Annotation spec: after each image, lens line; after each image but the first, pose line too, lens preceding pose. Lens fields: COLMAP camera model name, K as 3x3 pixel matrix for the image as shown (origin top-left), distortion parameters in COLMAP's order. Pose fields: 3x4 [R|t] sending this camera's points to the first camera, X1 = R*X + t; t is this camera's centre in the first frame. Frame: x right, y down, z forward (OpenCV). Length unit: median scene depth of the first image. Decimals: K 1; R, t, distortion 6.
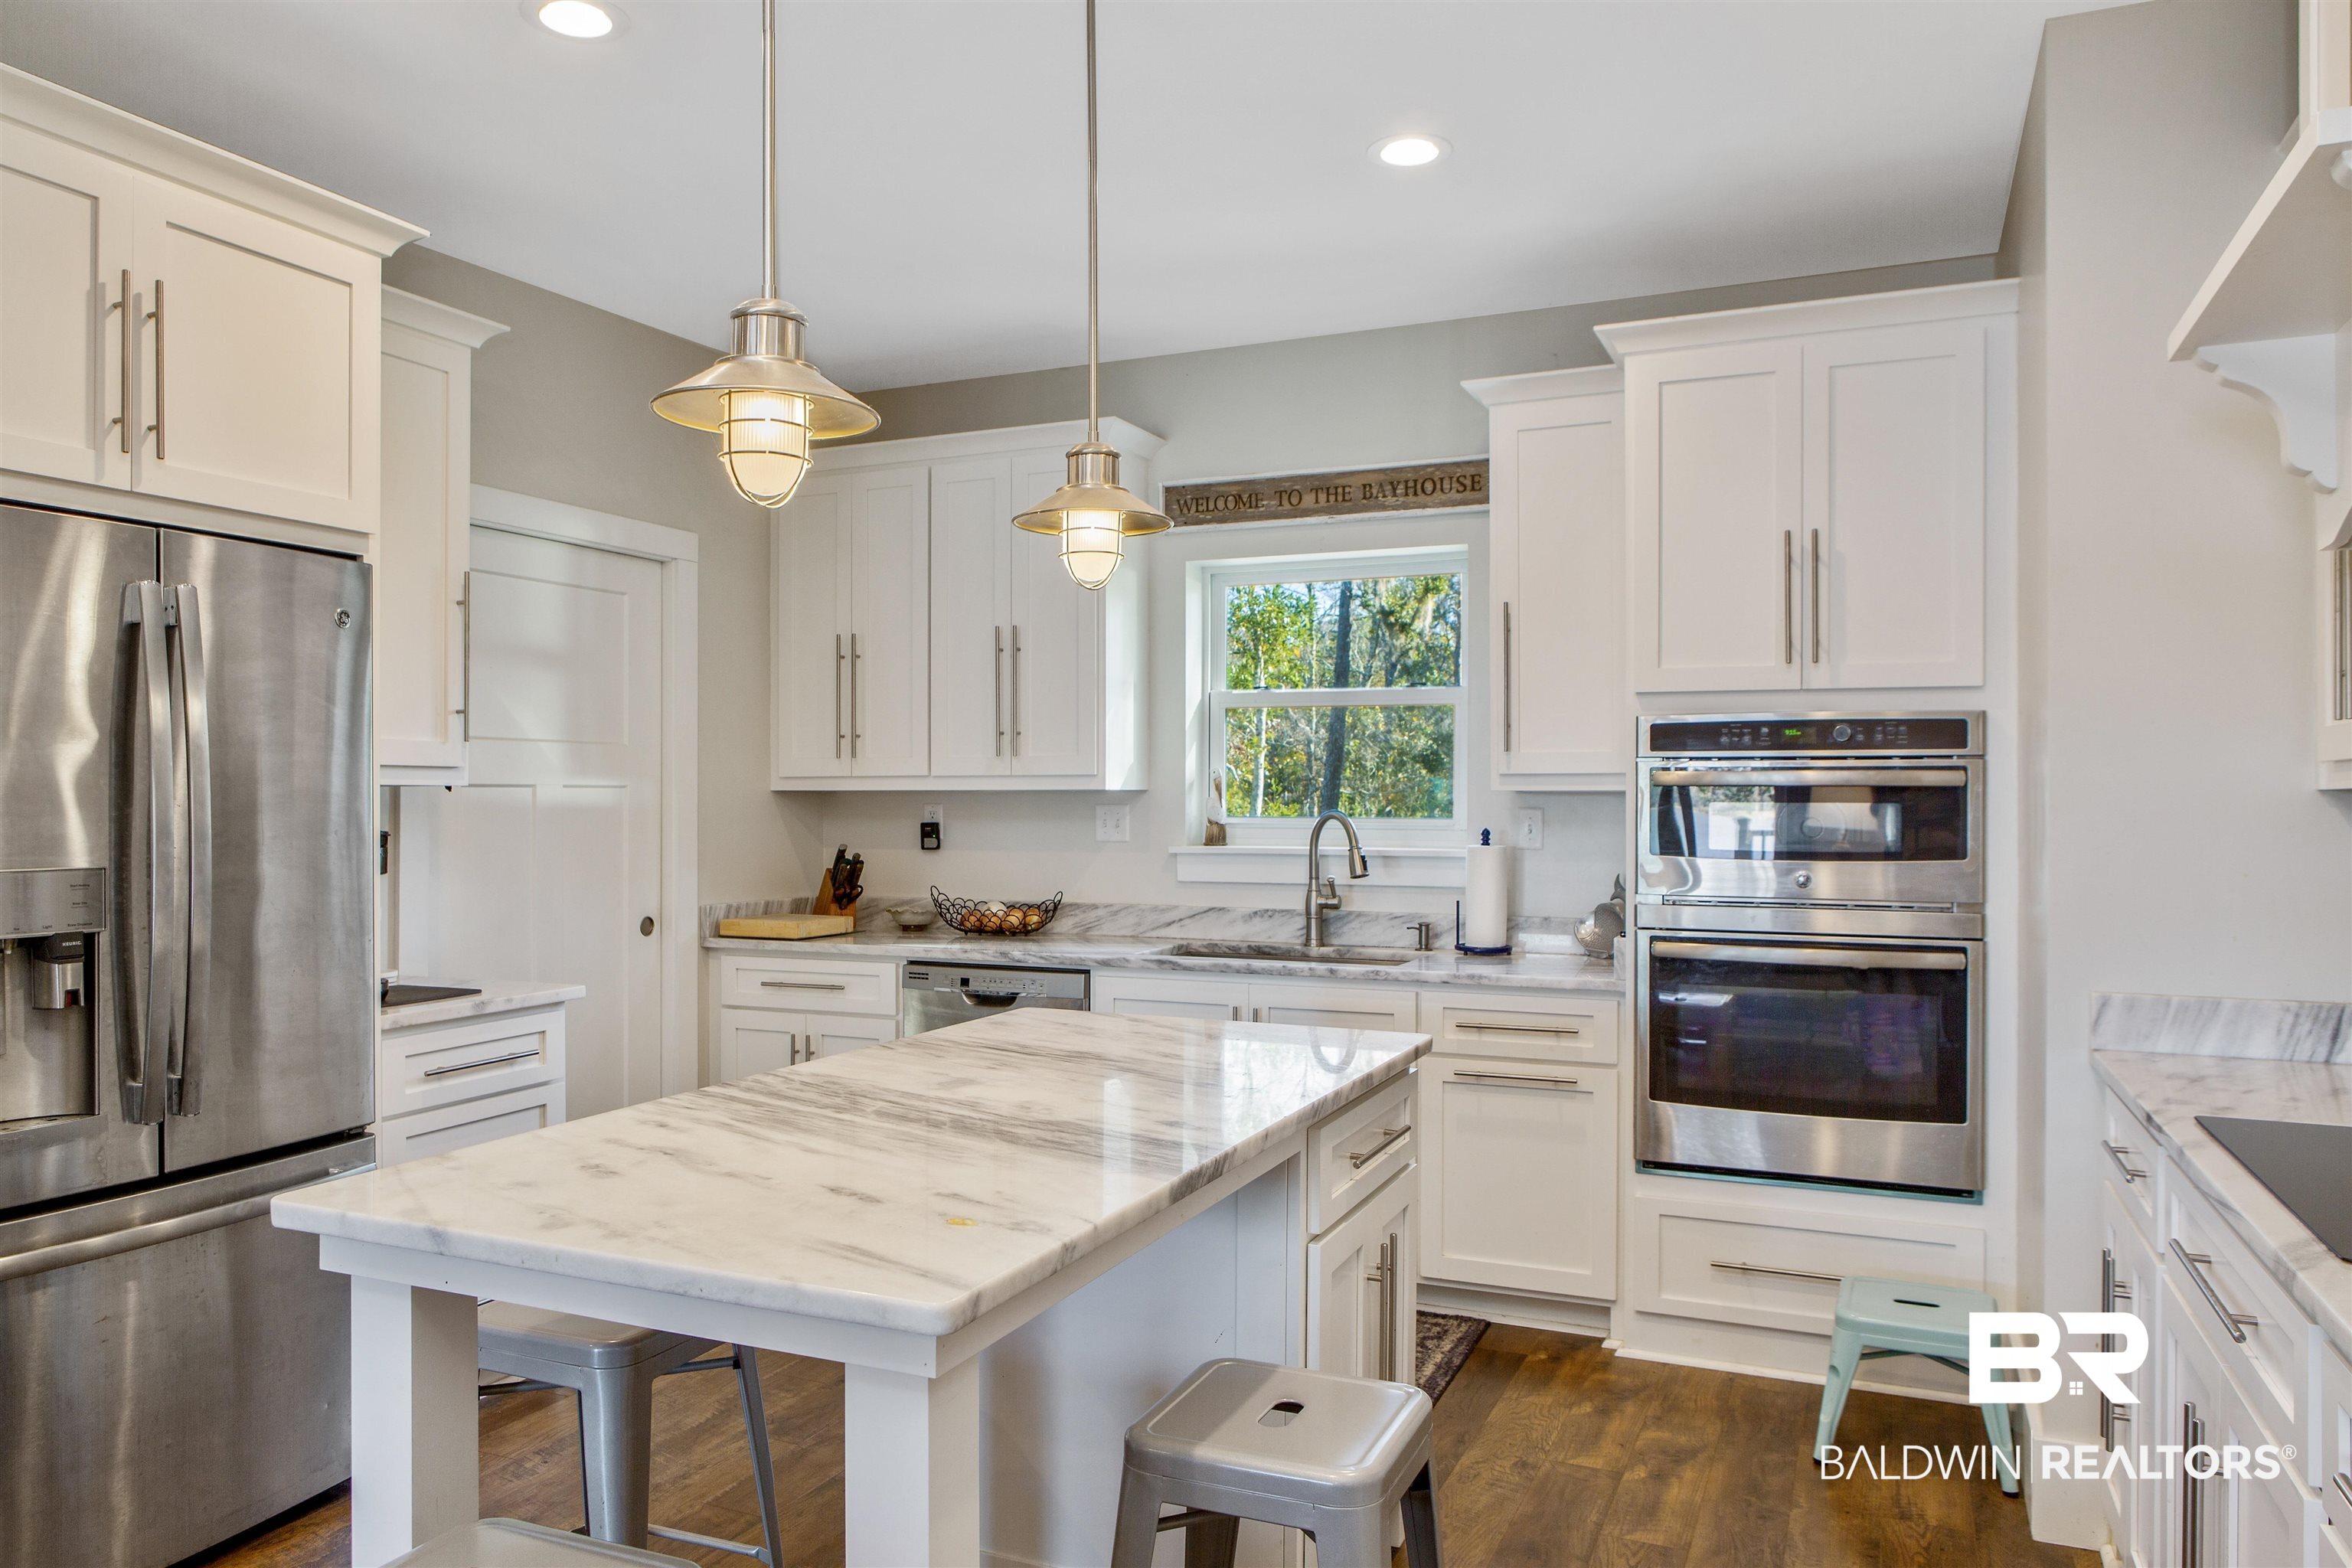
lens RADIAL K [[1631.7, 0, 1176.0], [0, 1631.7, 784.0], [0, 0, 1]] dist [-0.001046, 0.001219]
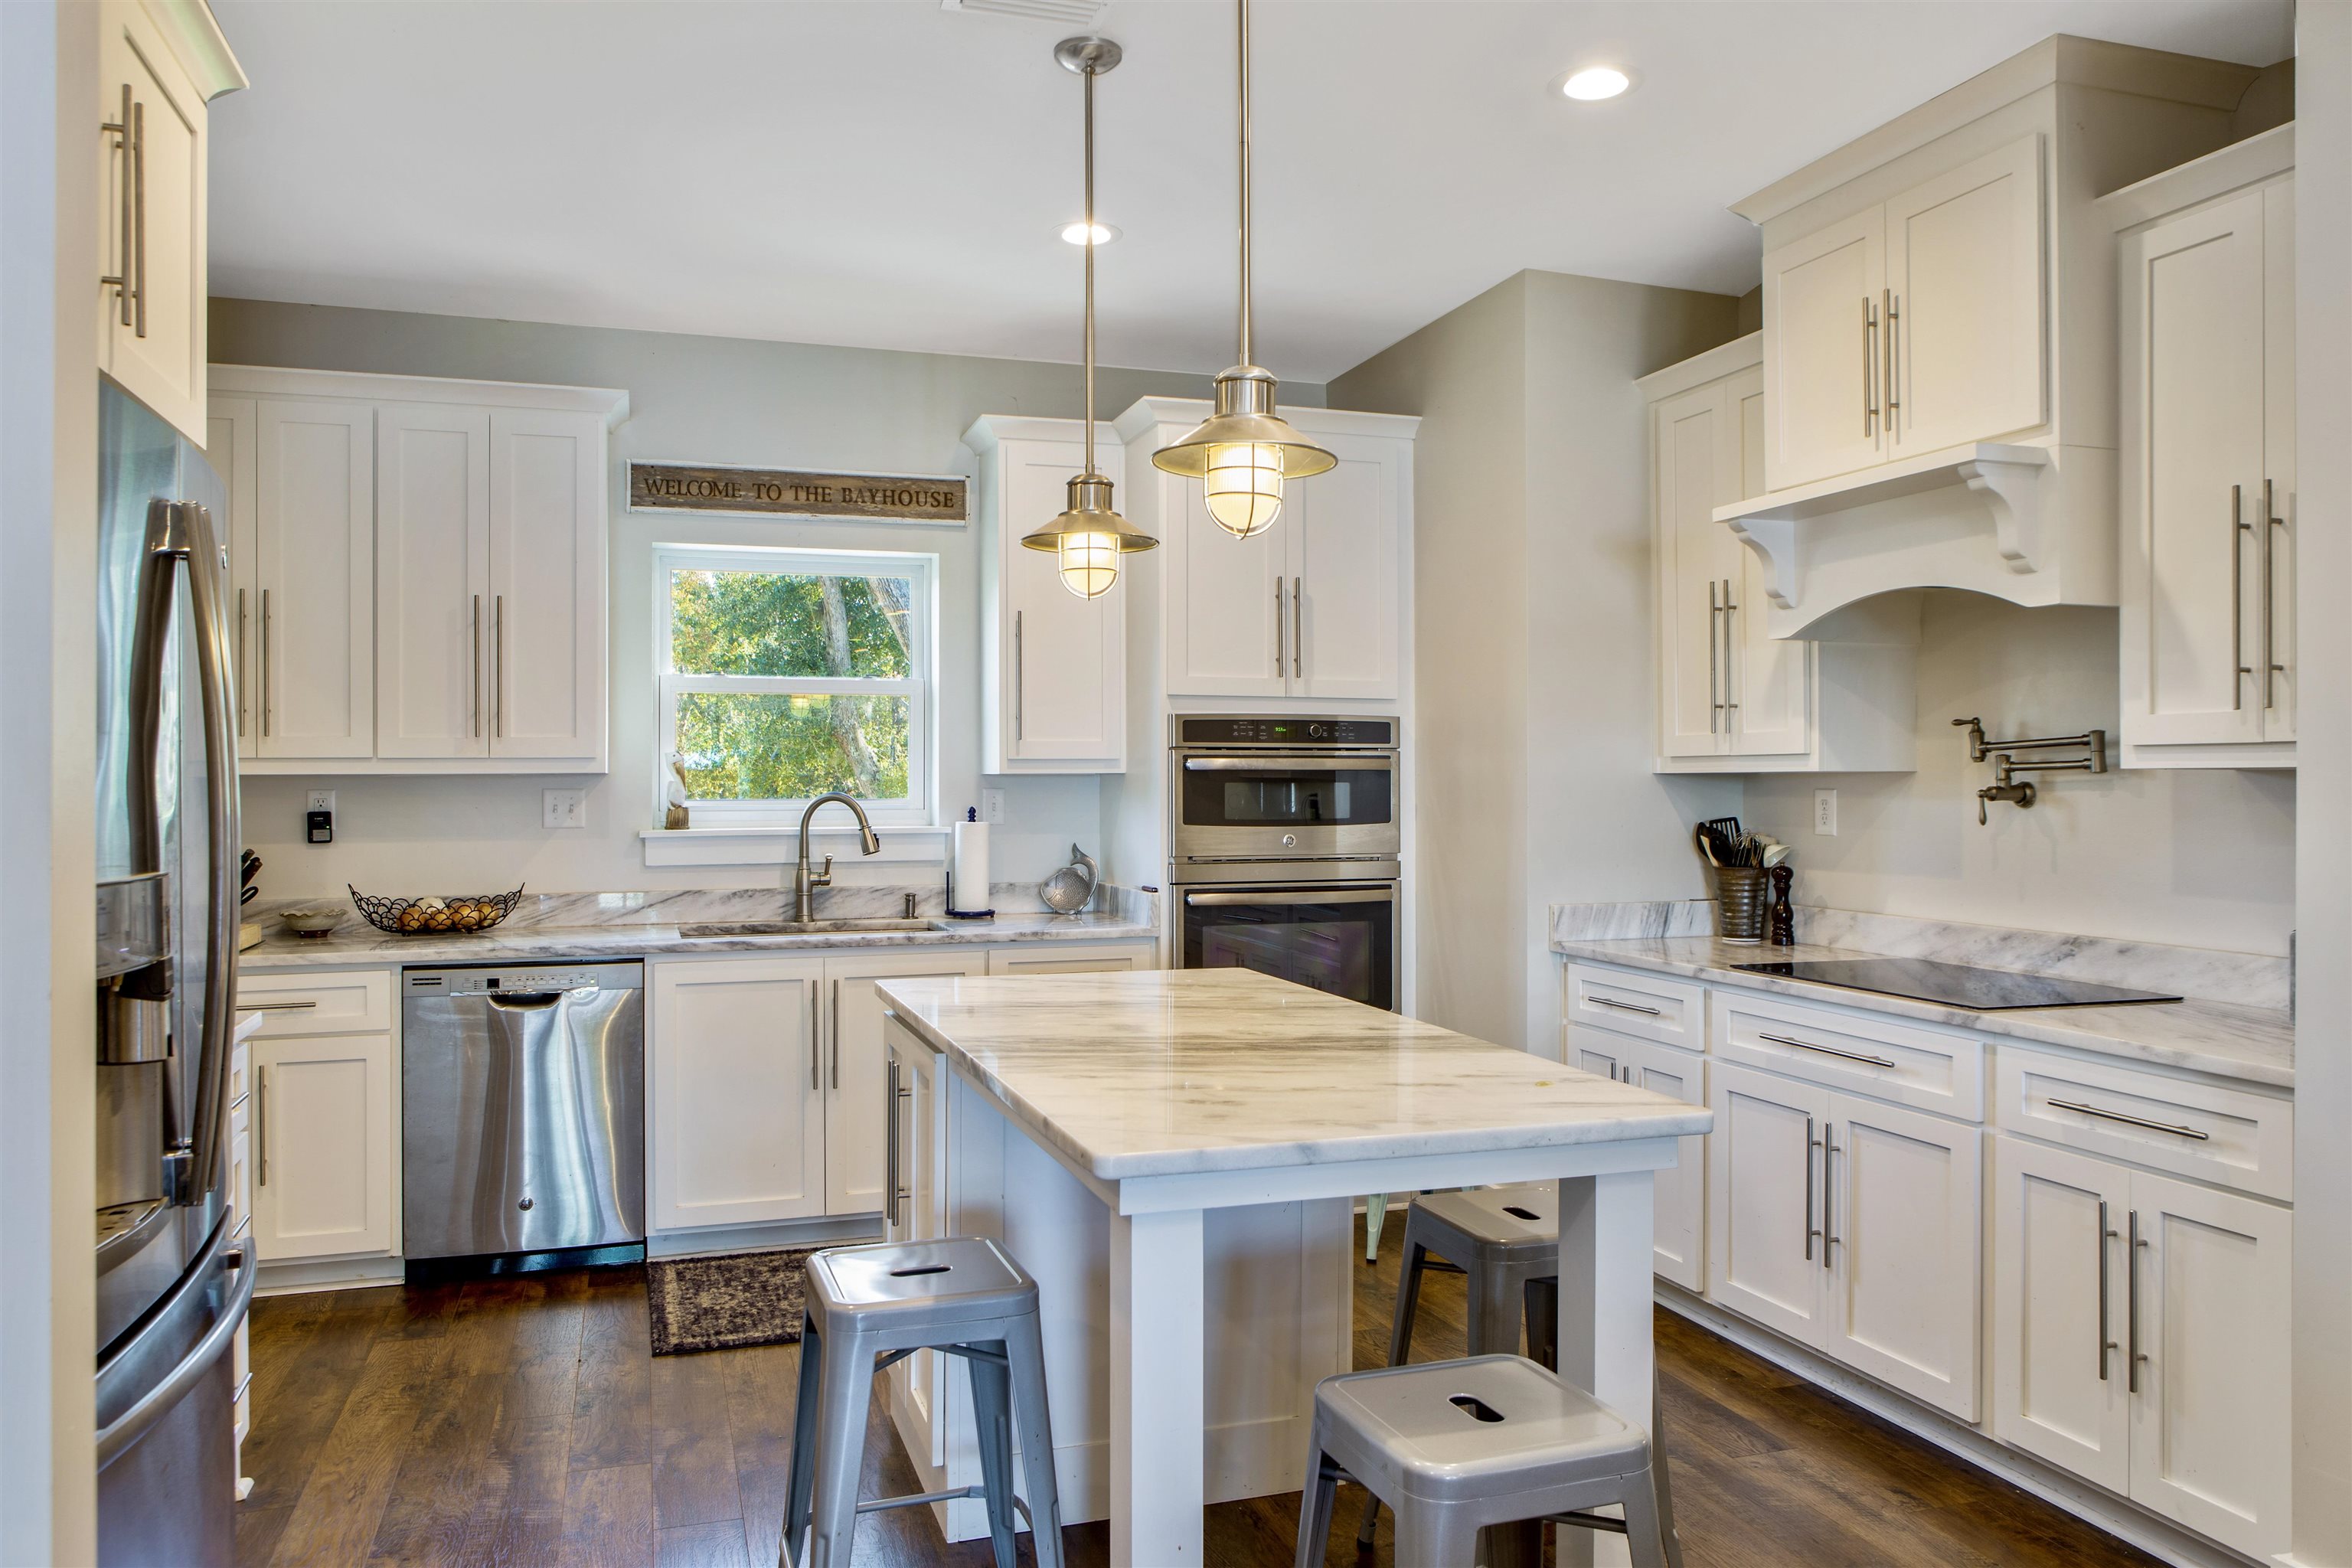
lens RADIAL K [[1615.8, 0, 1176.0], [0, 1615.8, 784.0], [0, 0, 1]] dist [0.005972, 0.003001]
pose [[0.748043, -0.005936, 0.663624, -0.437157], [-0.001025, 0.999948, 0.010100, -0.000397], [-0.663650, -0.008236, 0.747998, 0.061455]]
